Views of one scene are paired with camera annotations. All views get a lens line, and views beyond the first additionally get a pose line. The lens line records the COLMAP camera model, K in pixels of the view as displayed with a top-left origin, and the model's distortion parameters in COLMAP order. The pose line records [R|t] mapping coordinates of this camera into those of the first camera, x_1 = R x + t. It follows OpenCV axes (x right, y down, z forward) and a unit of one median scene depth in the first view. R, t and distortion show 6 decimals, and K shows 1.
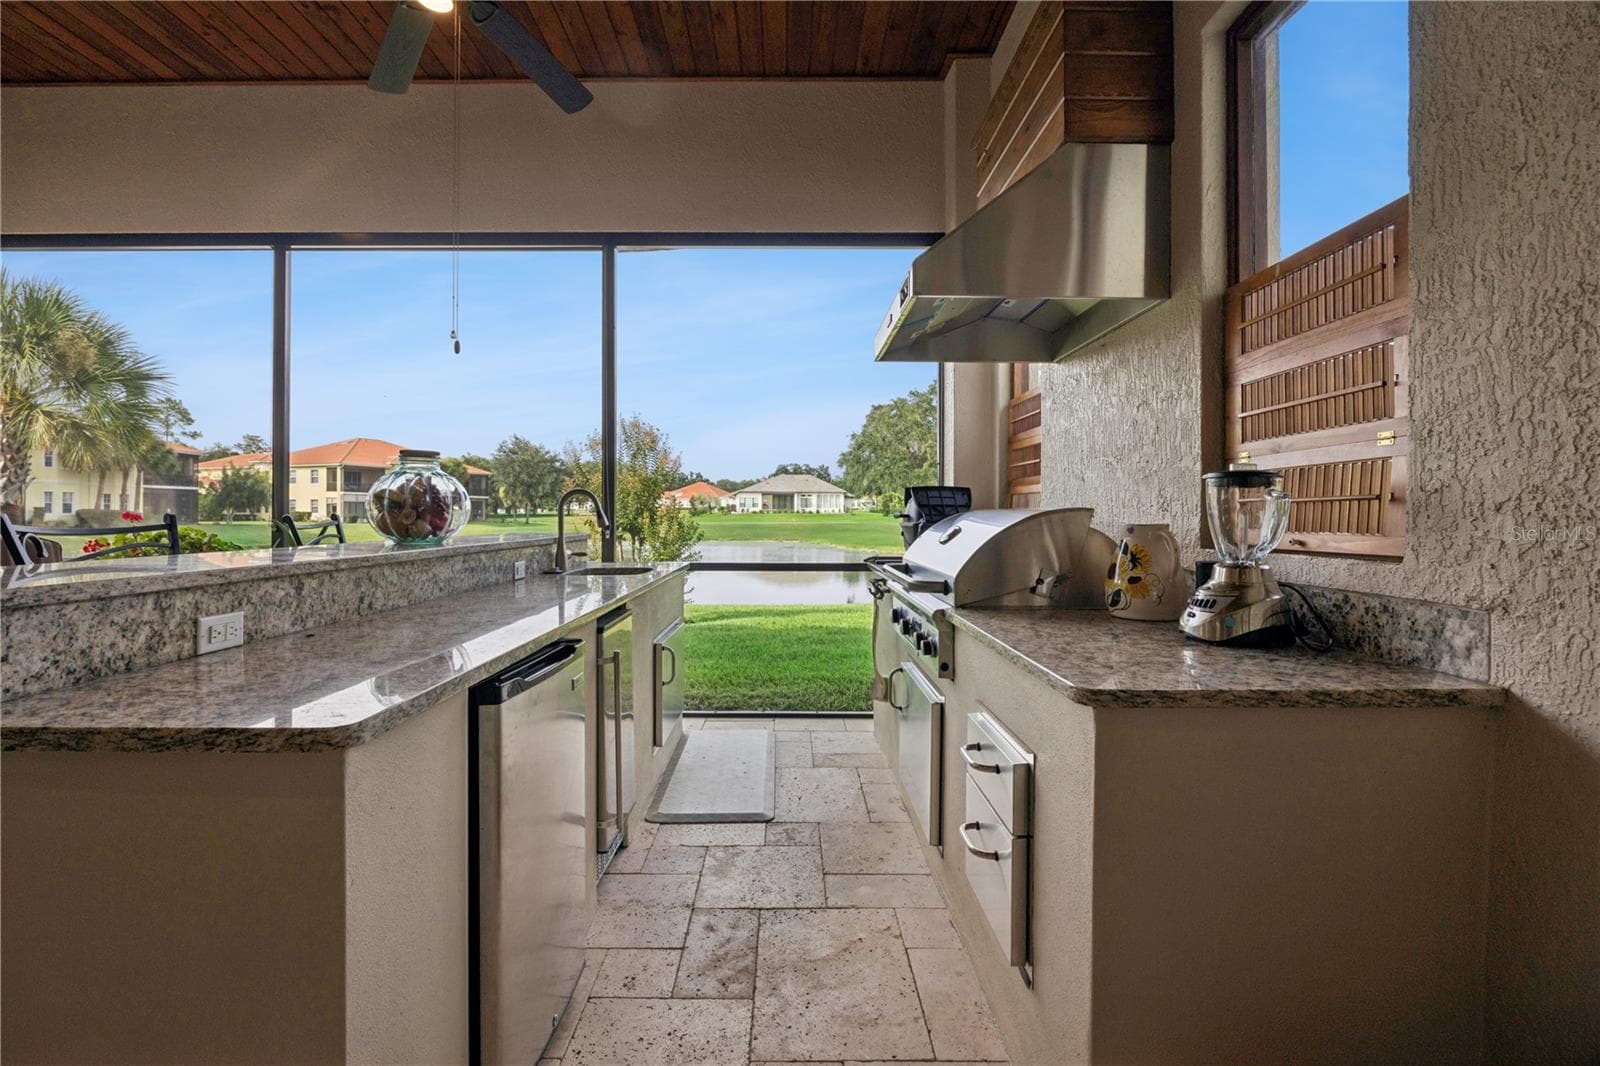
lens RADIAL K [[735.3, 0, 790.3], [0, 735.3, 531.6], [0, 0, 1]] dist [-0.016646, 0.001273]
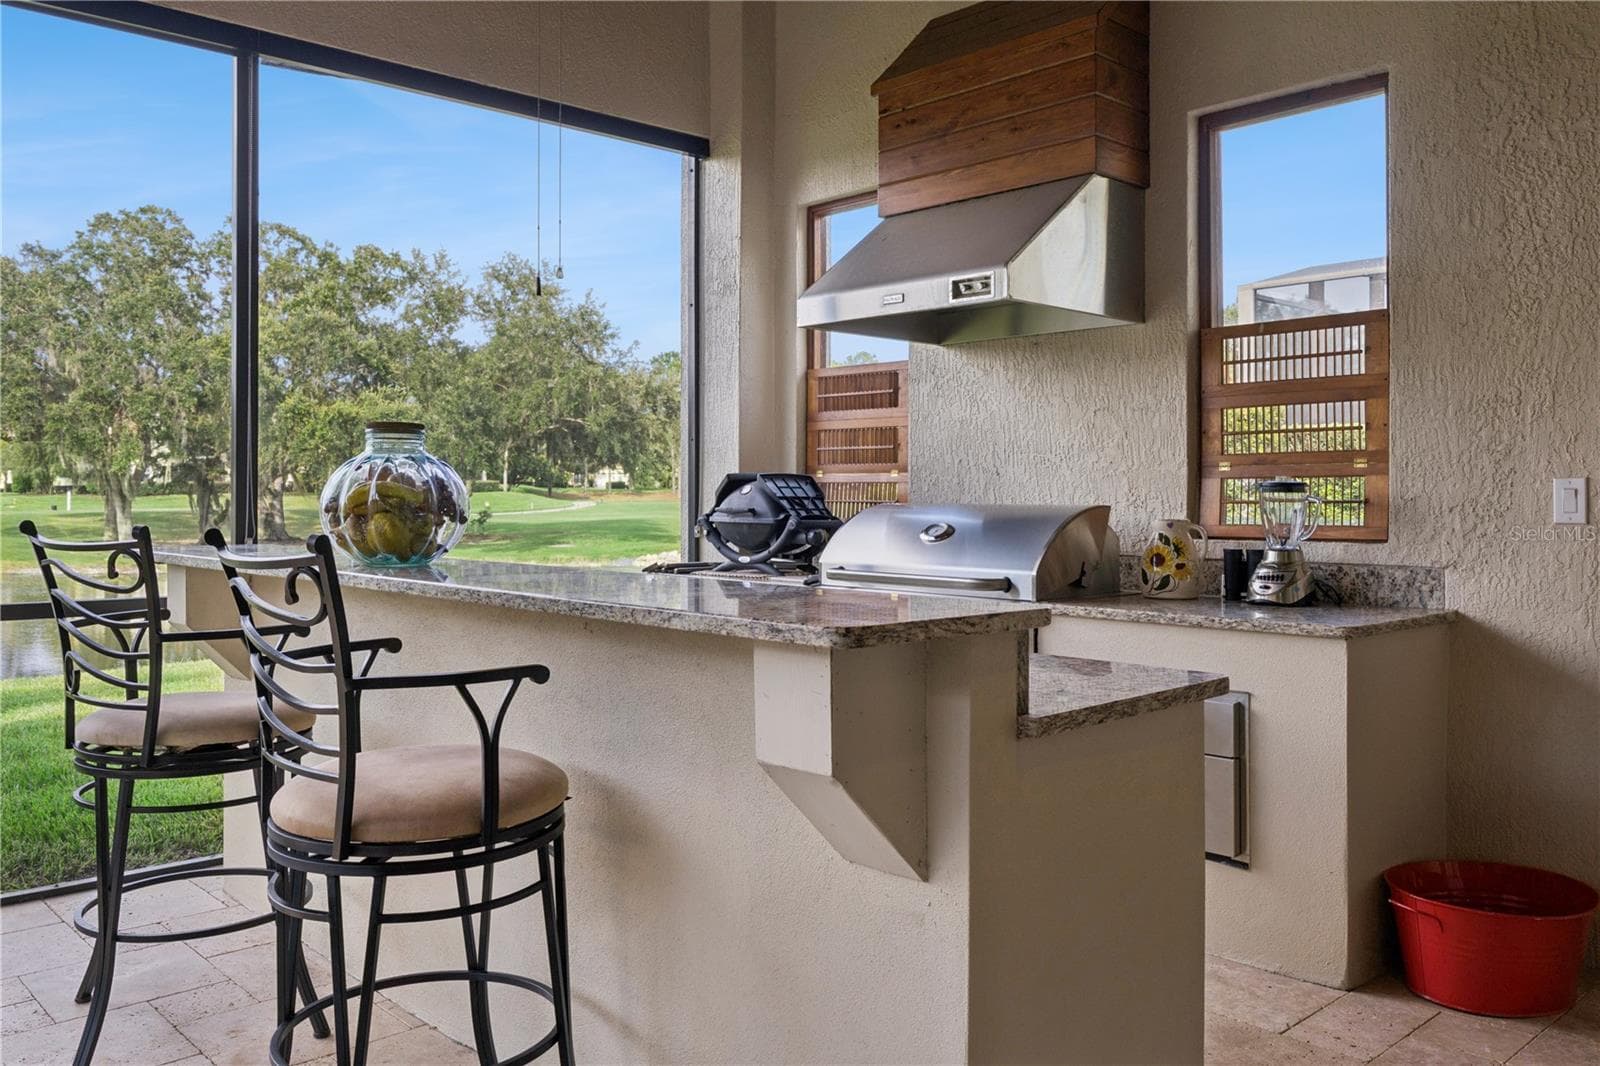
lens RADIAL K [[1316.2, 0, 804.3], [0, 1316.2, 521.1], [0, 0, 1]] dist [-0.008360, 0.000447]
pose [[0.719006, -0.016454, 0.694810, -2.062461], [0.016272, 0.999844, 0.006840, -0.046027], [-0.694814, 0.006388, 0.719161, -0.189380]]
